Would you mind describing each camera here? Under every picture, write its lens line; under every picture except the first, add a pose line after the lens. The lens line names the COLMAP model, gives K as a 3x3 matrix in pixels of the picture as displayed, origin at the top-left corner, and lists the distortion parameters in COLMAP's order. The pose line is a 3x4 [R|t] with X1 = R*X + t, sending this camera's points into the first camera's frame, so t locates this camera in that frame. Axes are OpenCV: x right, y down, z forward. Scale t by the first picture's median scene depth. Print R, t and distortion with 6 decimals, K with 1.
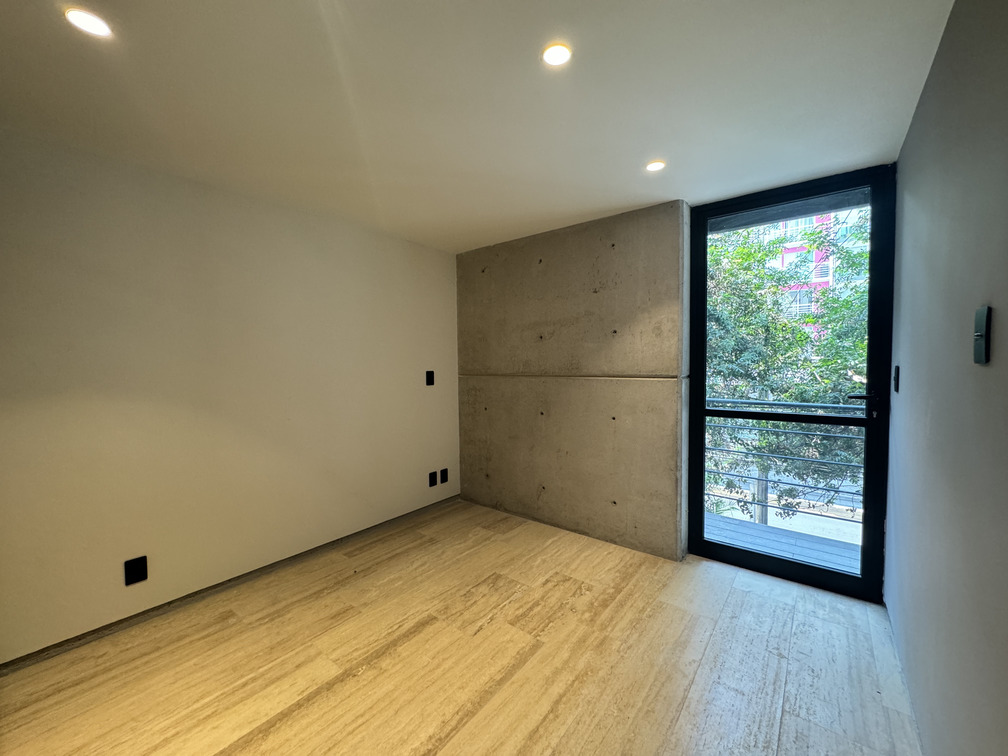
lens RADIAL K [[405.4, 0, 502.6], [0, 405.4, 378.1], [0, 0, 1]] dist [-0.002588, 0.001213]
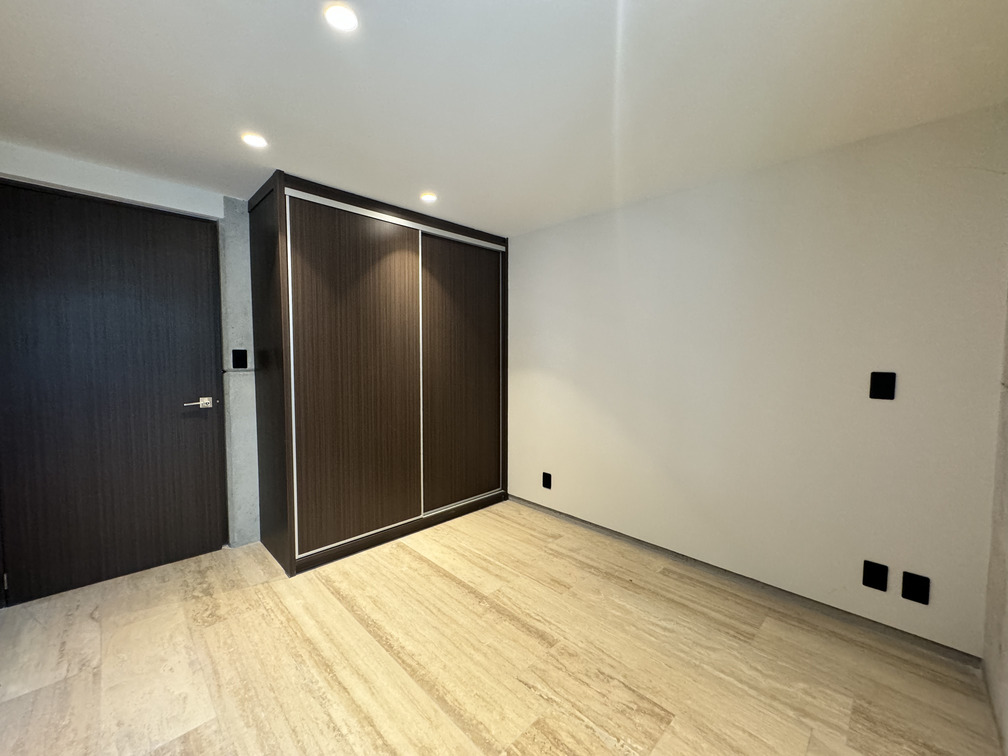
lens RADIAL K [[405.4, 0, 502.6], [0, 405.4, 376.1], [0, 0, 1]] dist [-0.002588, 0.001213]
pose [[-0.119331, 0.063145, -0.990844, 0.700232], [-0.045801, 0.996563, 0.069026, -0.043763], [0.991798, 0.053618, -0.116029, 1.000570]]
